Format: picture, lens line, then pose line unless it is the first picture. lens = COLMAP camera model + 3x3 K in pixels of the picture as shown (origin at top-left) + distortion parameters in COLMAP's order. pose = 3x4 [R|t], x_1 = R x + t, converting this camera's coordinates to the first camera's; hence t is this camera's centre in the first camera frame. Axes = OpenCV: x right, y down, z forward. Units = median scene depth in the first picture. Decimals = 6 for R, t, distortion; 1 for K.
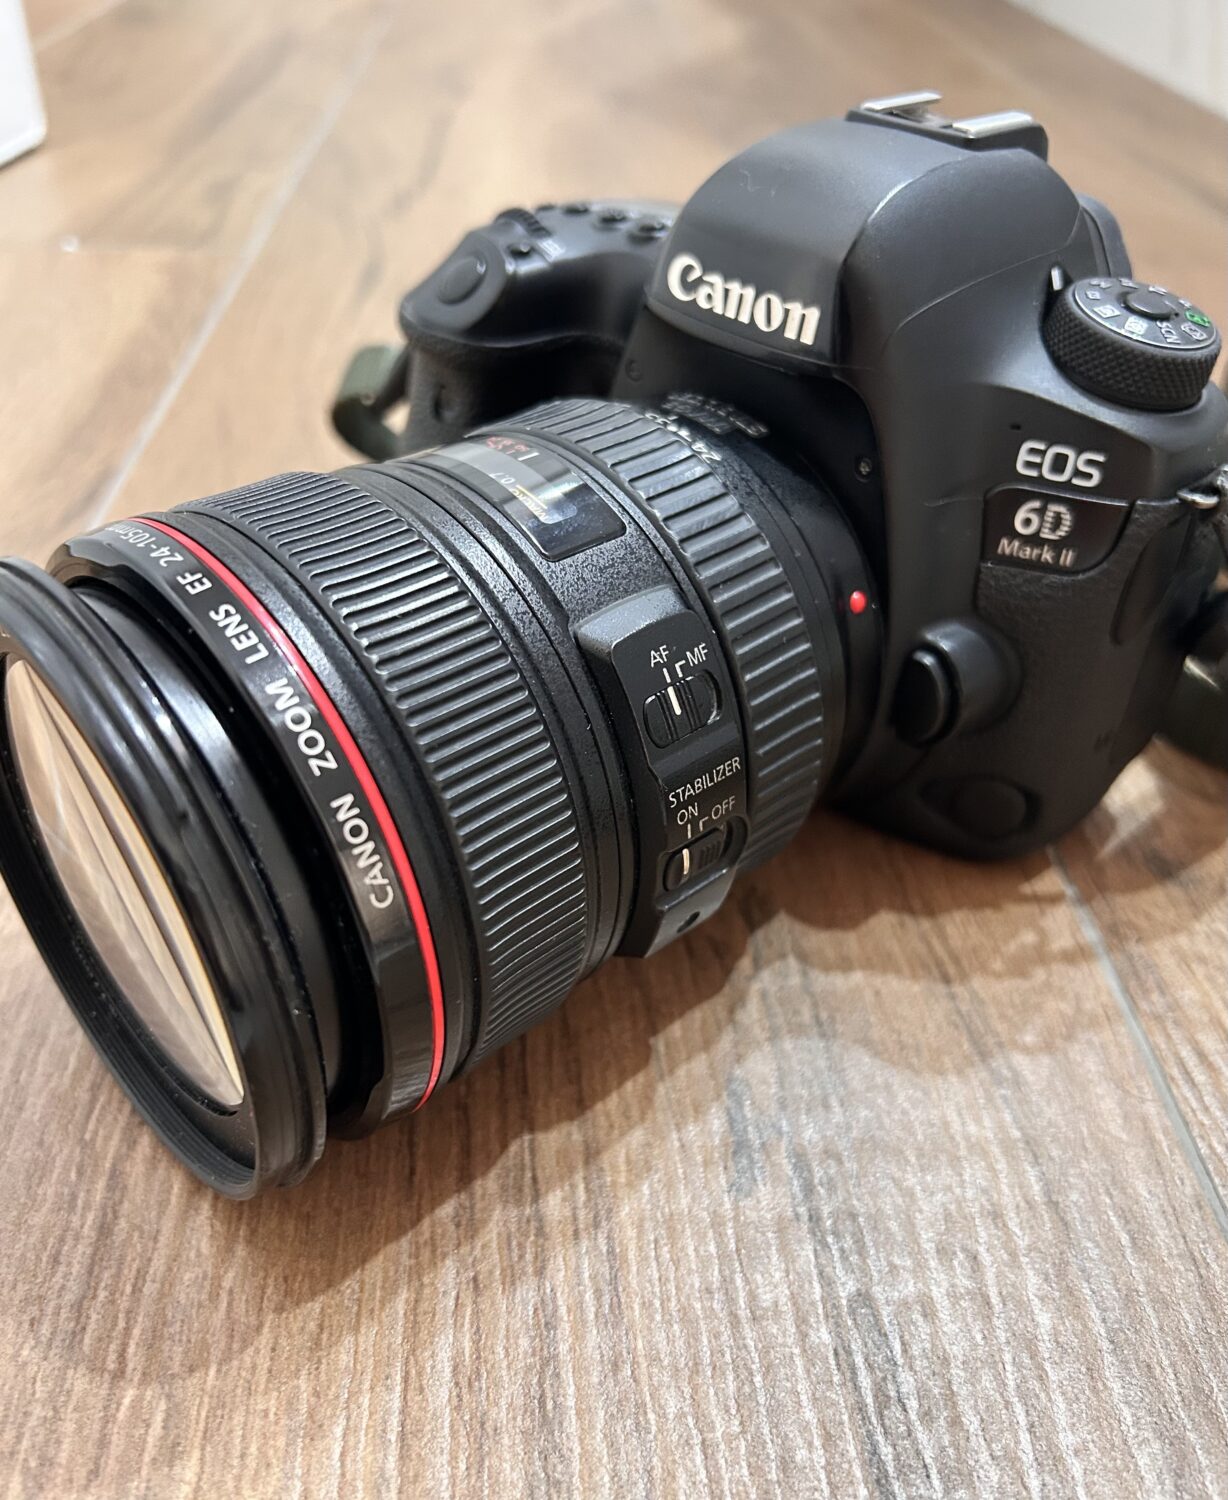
lens RADIAL K [[1288.6, 0, 604.8], [0, 1288.6, 756.6], [0, 0, 1]] dist [0.023382, 0.021470]
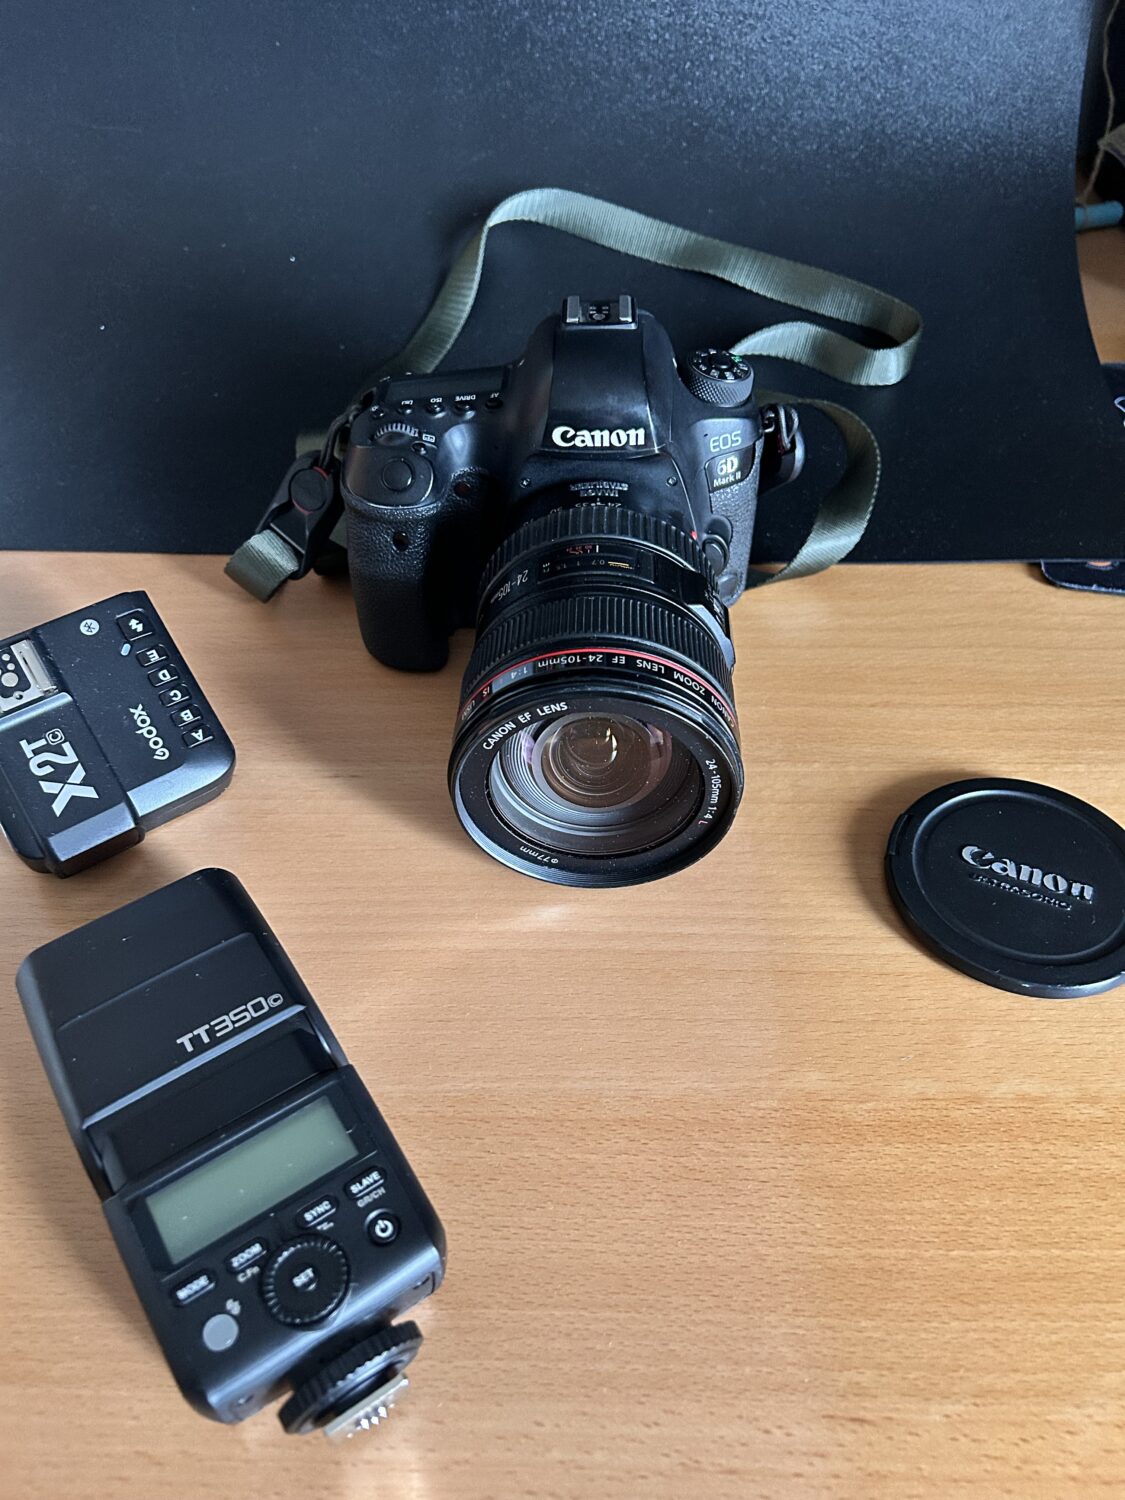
lens RADIAL K [[1256.9, 0, 556.6], [0, 1256.9, 747.8], [0, 0, 1]] dist [-0.020909, 0.011194]
pose [[0.706778, -0.542396, 0.454172, -1.177057], [0.473451, 0.839689, 0.266022, -0.512155], [-0.525652, 0.027010, 0.850271, -0.720032]]
